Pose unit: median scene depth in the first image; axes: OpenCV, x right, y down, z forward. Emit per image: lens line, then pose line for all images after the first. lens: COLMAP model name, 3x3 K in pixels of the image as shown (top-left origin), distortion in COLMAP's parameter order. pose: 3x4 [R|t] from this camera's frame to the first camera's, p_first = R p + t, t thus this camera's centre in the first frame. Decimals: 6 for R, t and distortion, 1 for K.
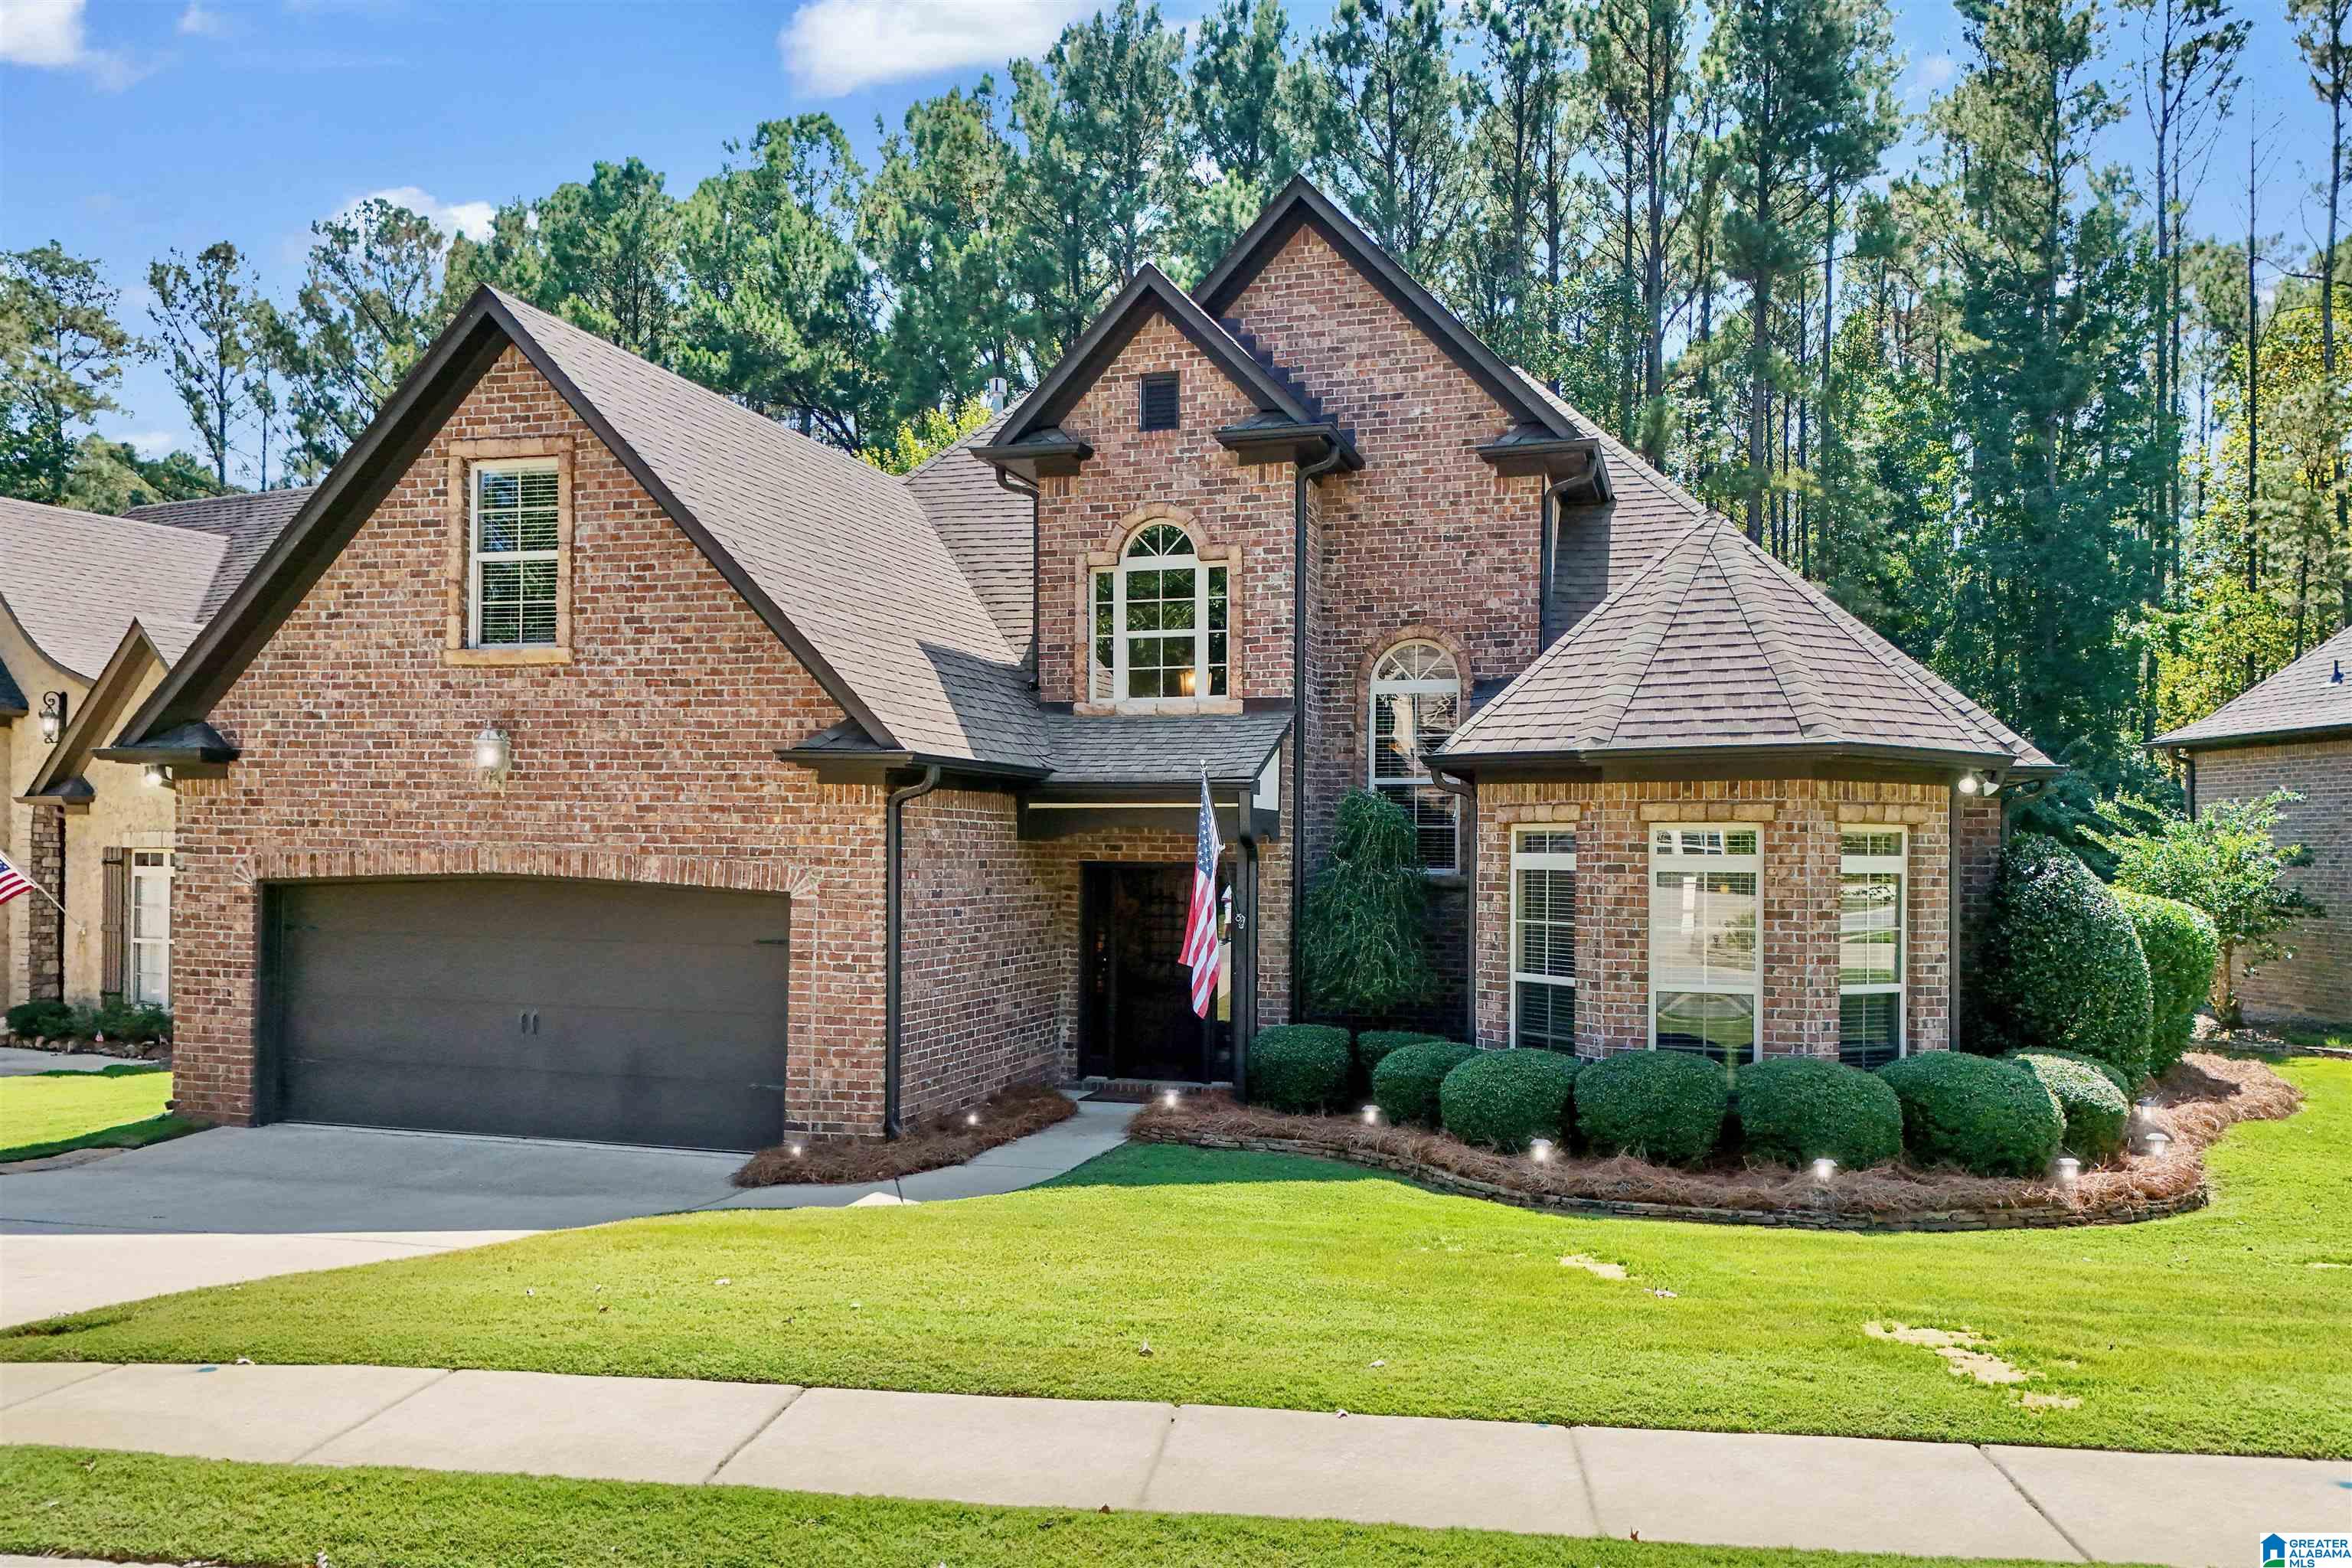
lens RADIAL K [[1737.2, 0, 1181.1], [0, 1737.2, 861.4], [0, 0, 1]] dist [0.159737, -0.323820]
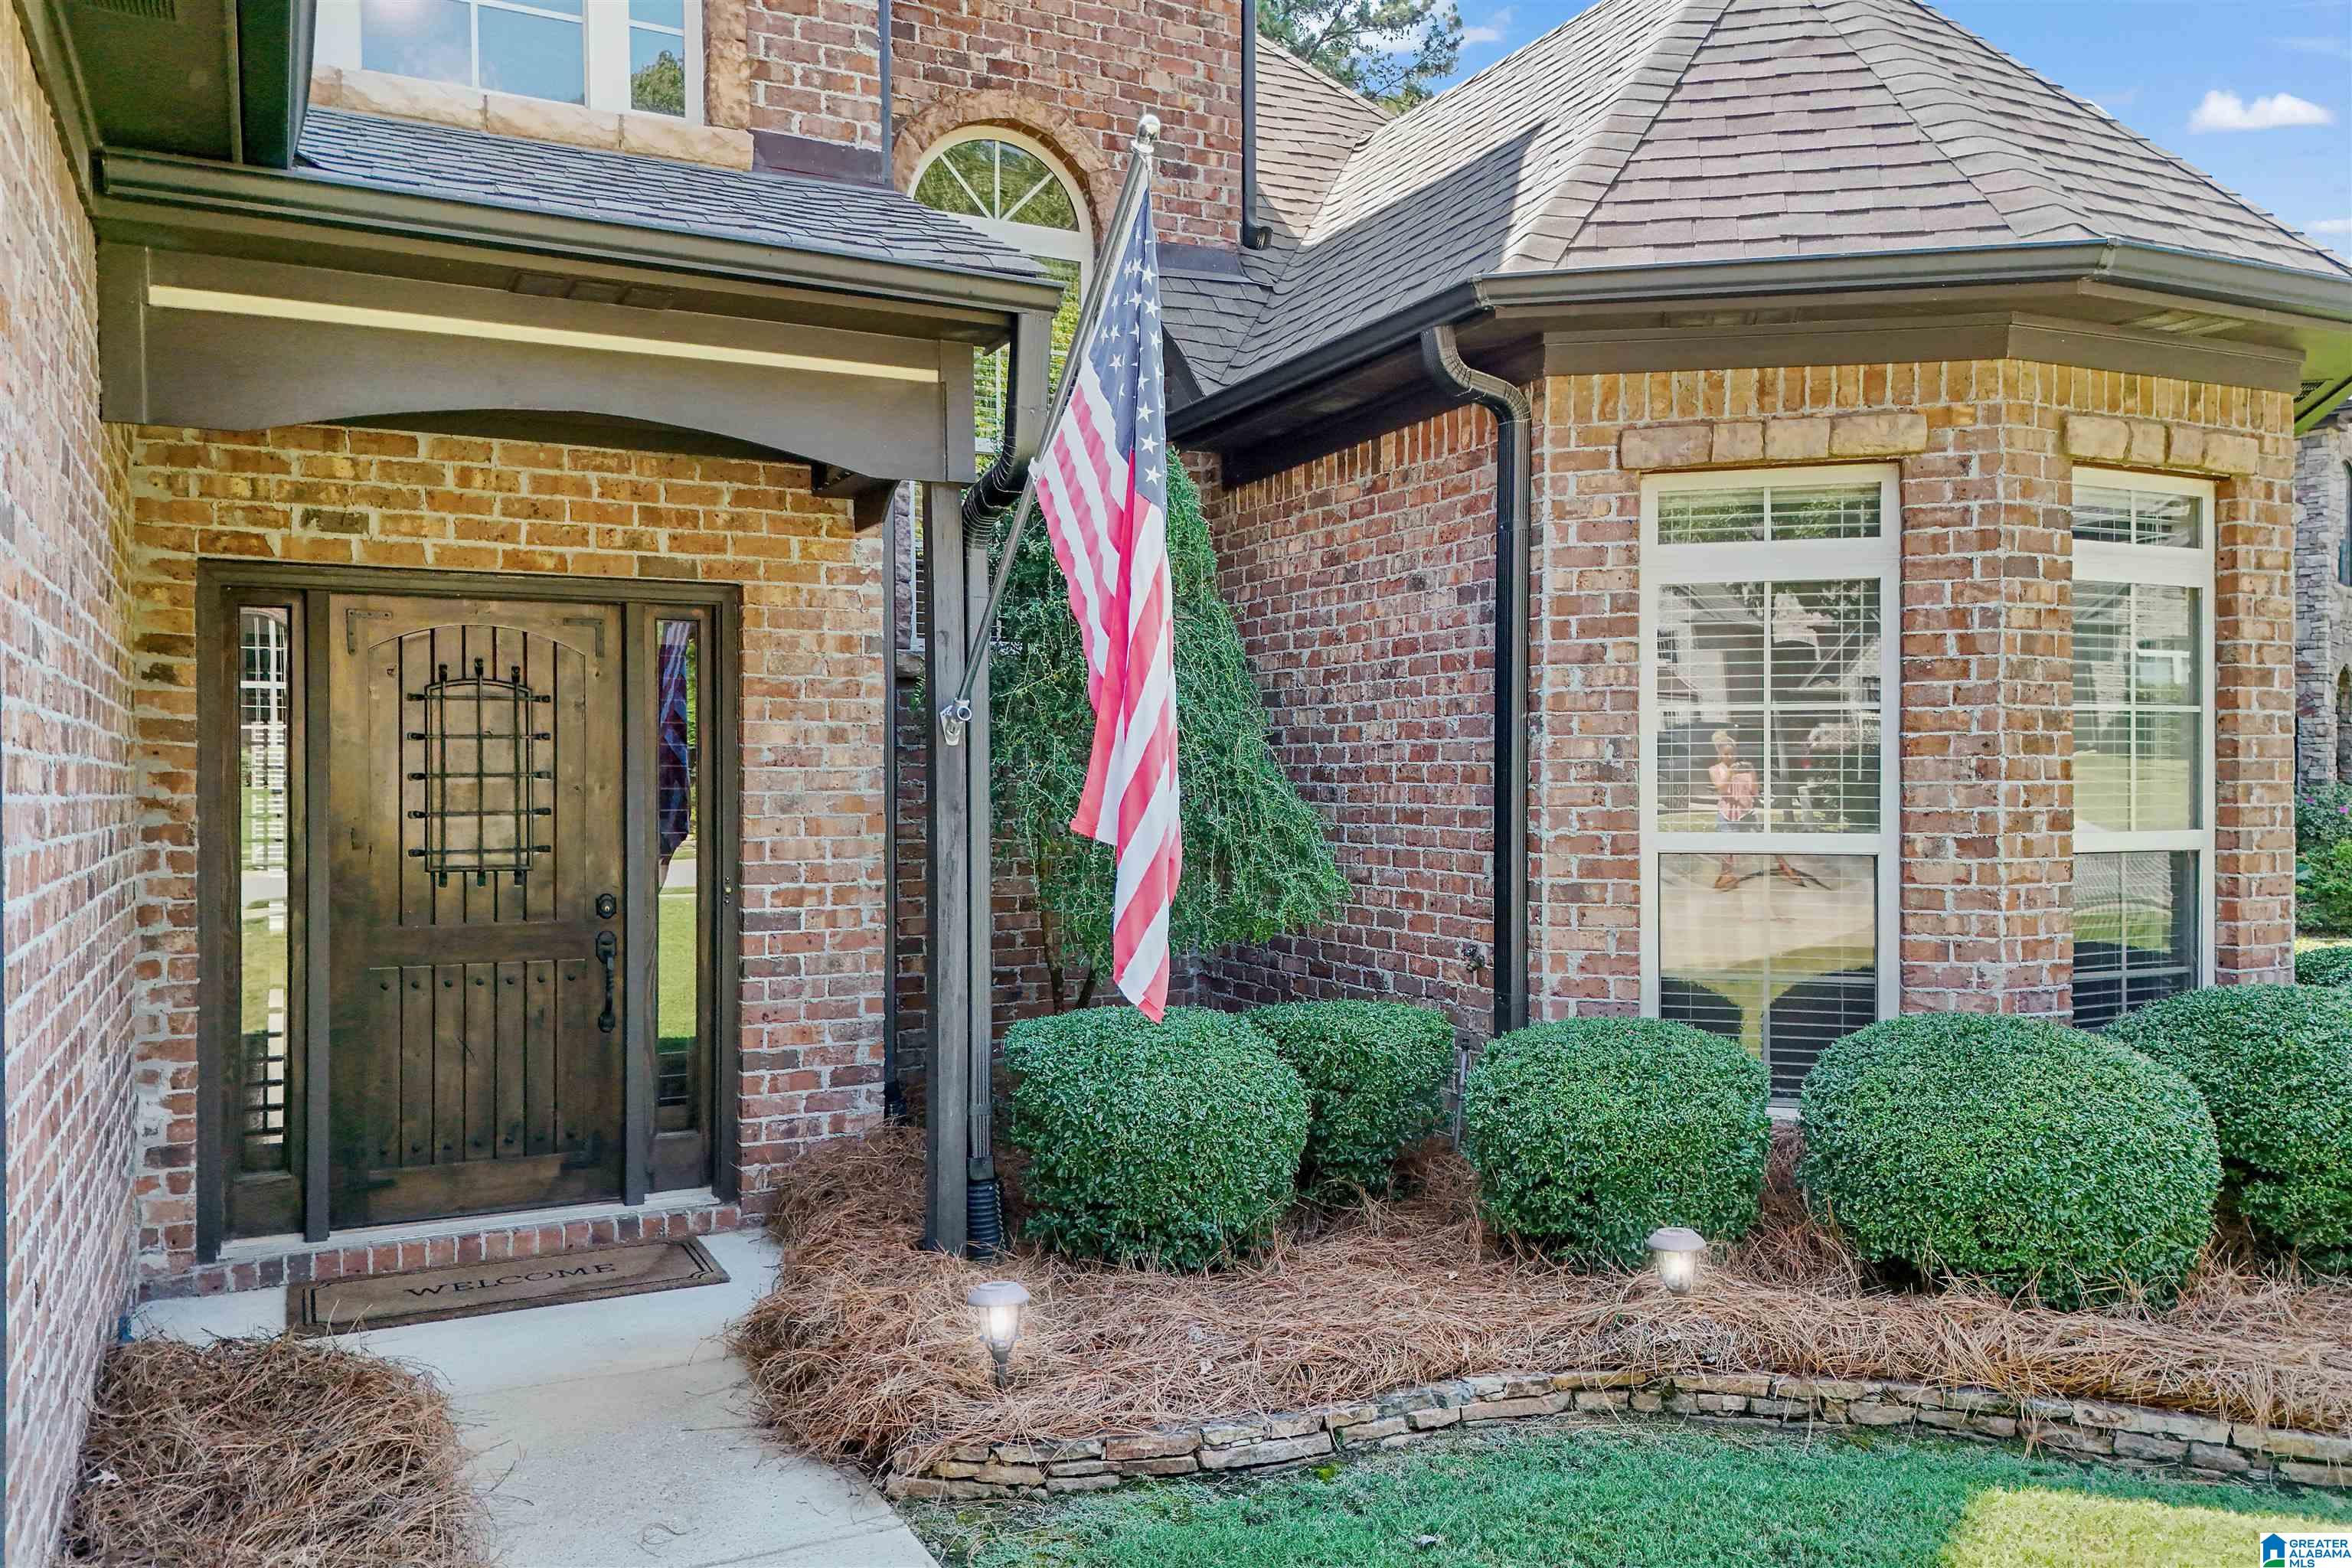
lens RADIAL K [[1778.8, 0, 1180.1], [0, 1778.8, 789.5], [0, 0, 1]] dist [0.089315, -0.118875]
pose [[0.723624, -0.013731, 0.690058, -0.161480], [0.012990, 0.999896, 0.006275, 0.042750], [-0.690072, 0.004423, 0.723727, 0.671233]]
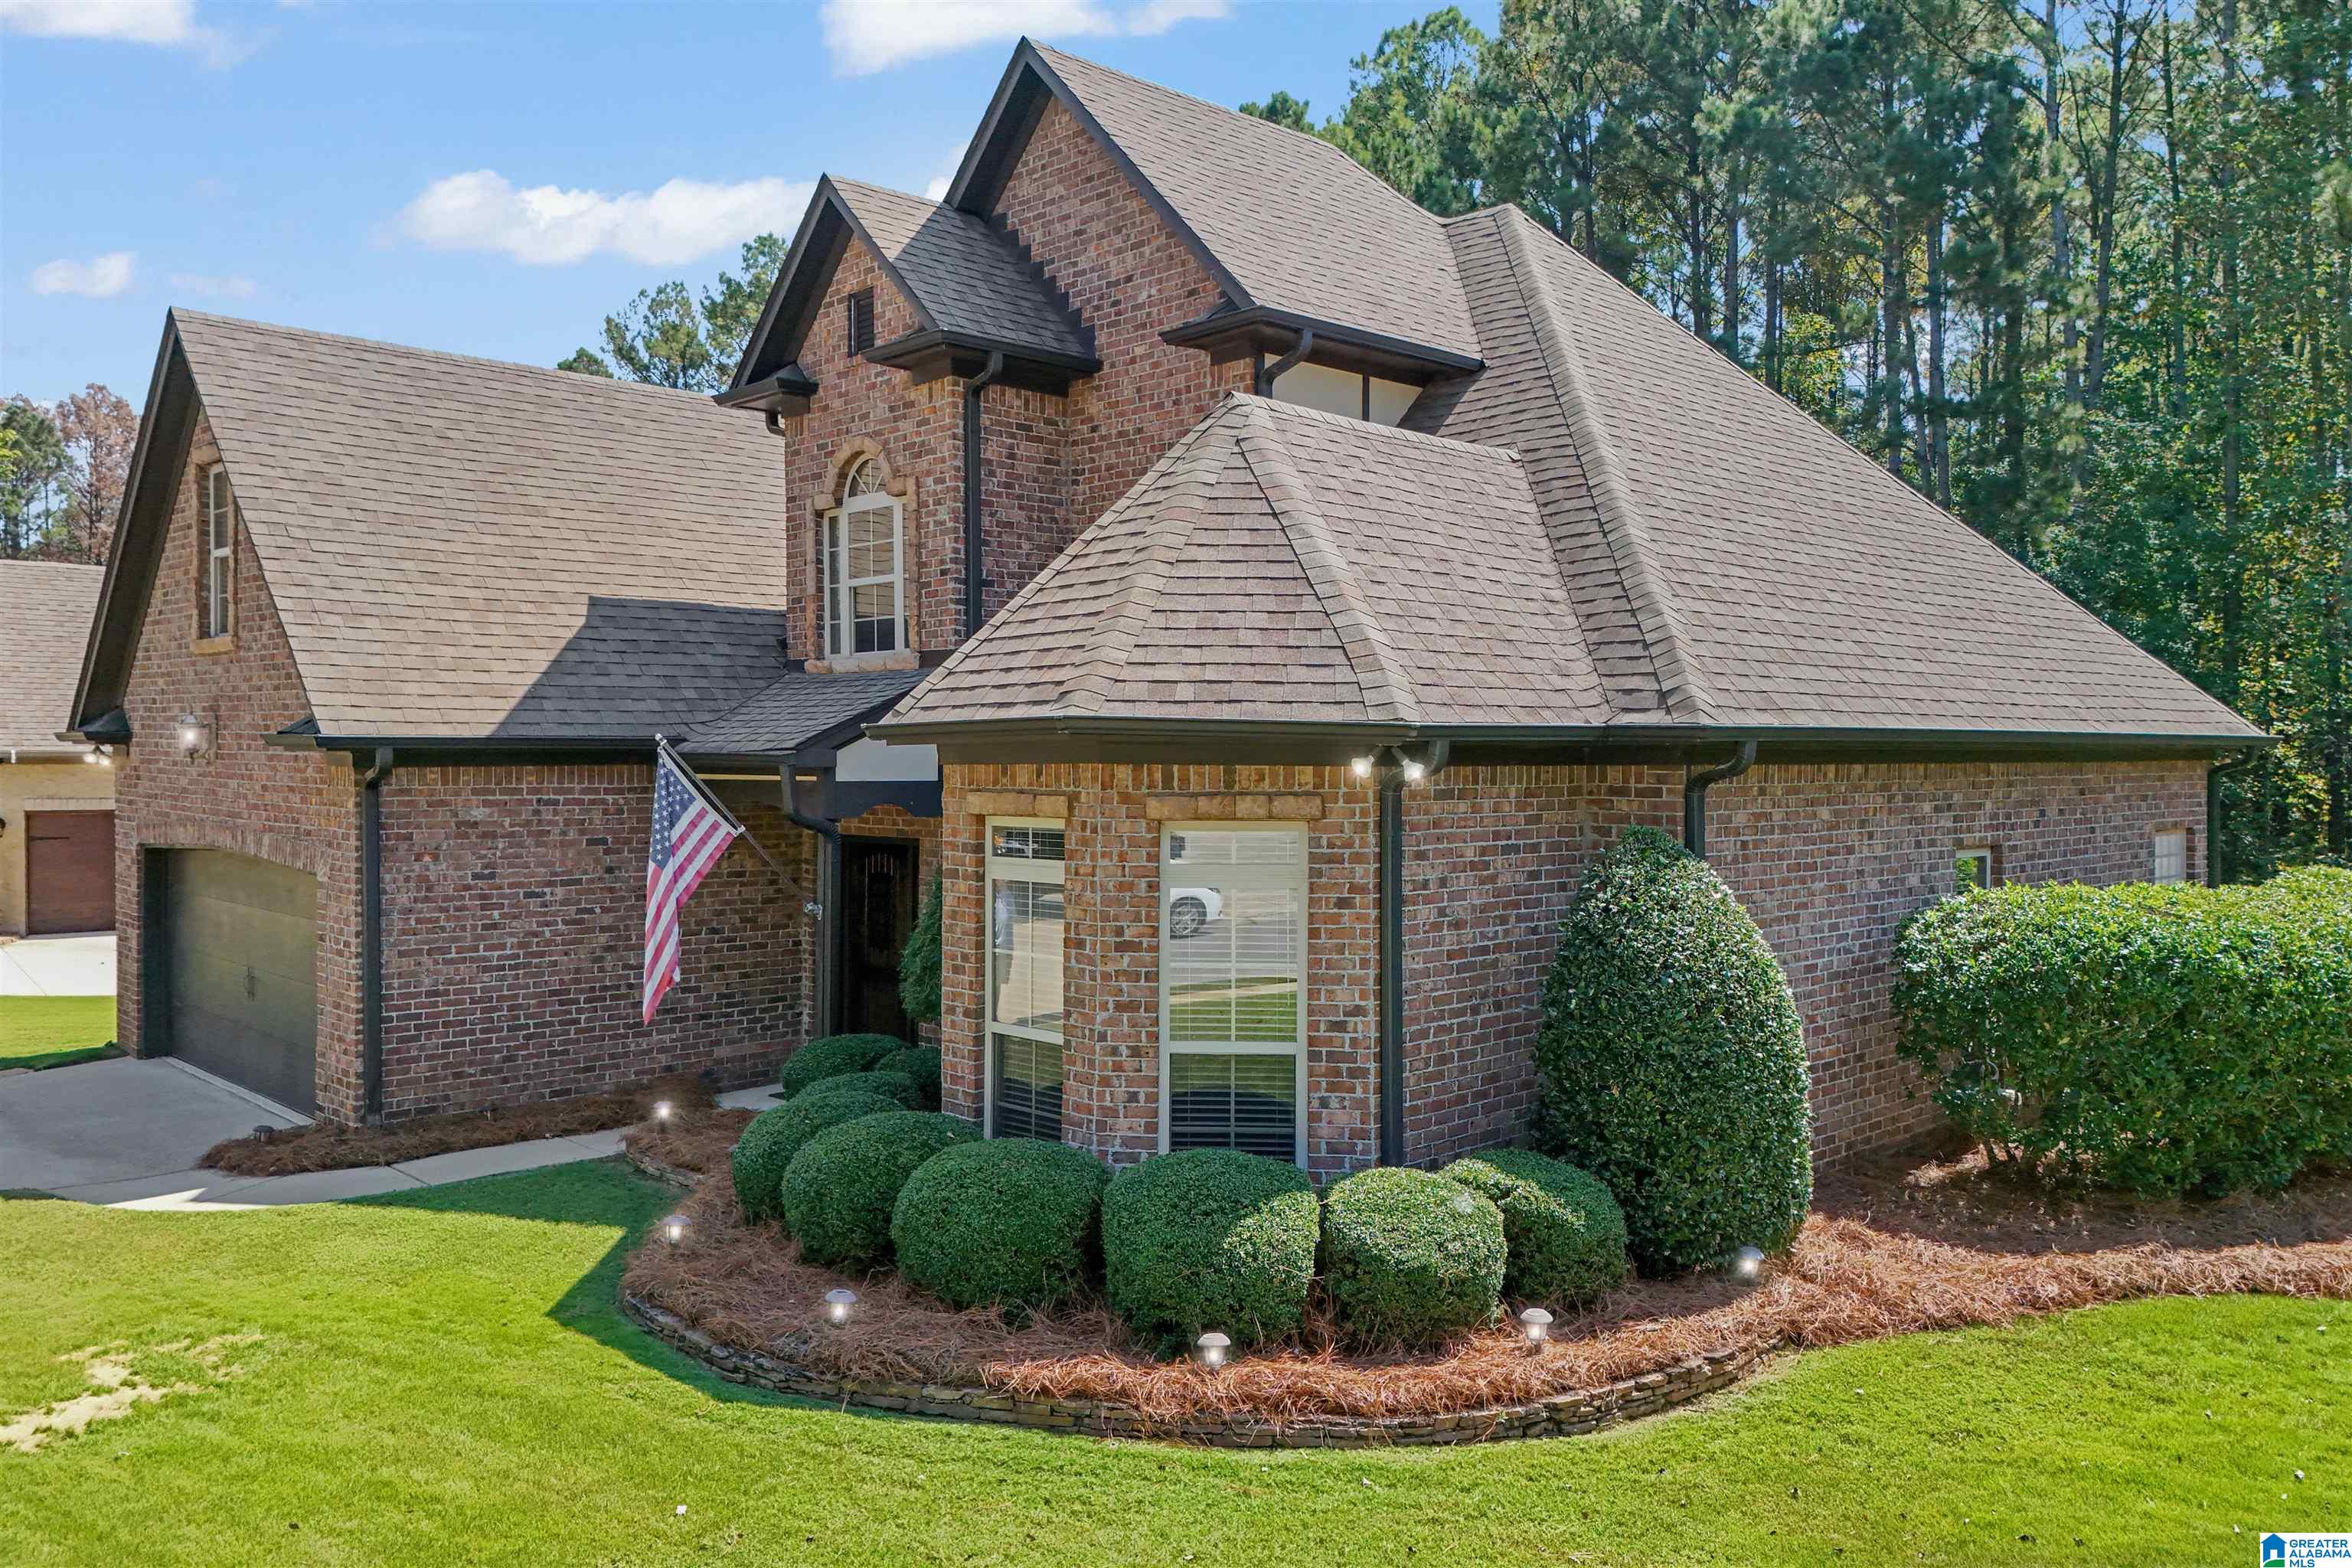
lens RADIAL K [[1778.8, 0, 1180.1], [0, 1778.8, 789.5], [0, 0, 1]] dist [0.089315, -0.118875]
pose [[0.870895, 0.004240, -0.491450, 0.593474], [0.000863, 0.999948, 0.010158, -0.033714], [0.491468, -0.009270, 0.870846, 0.287065]]
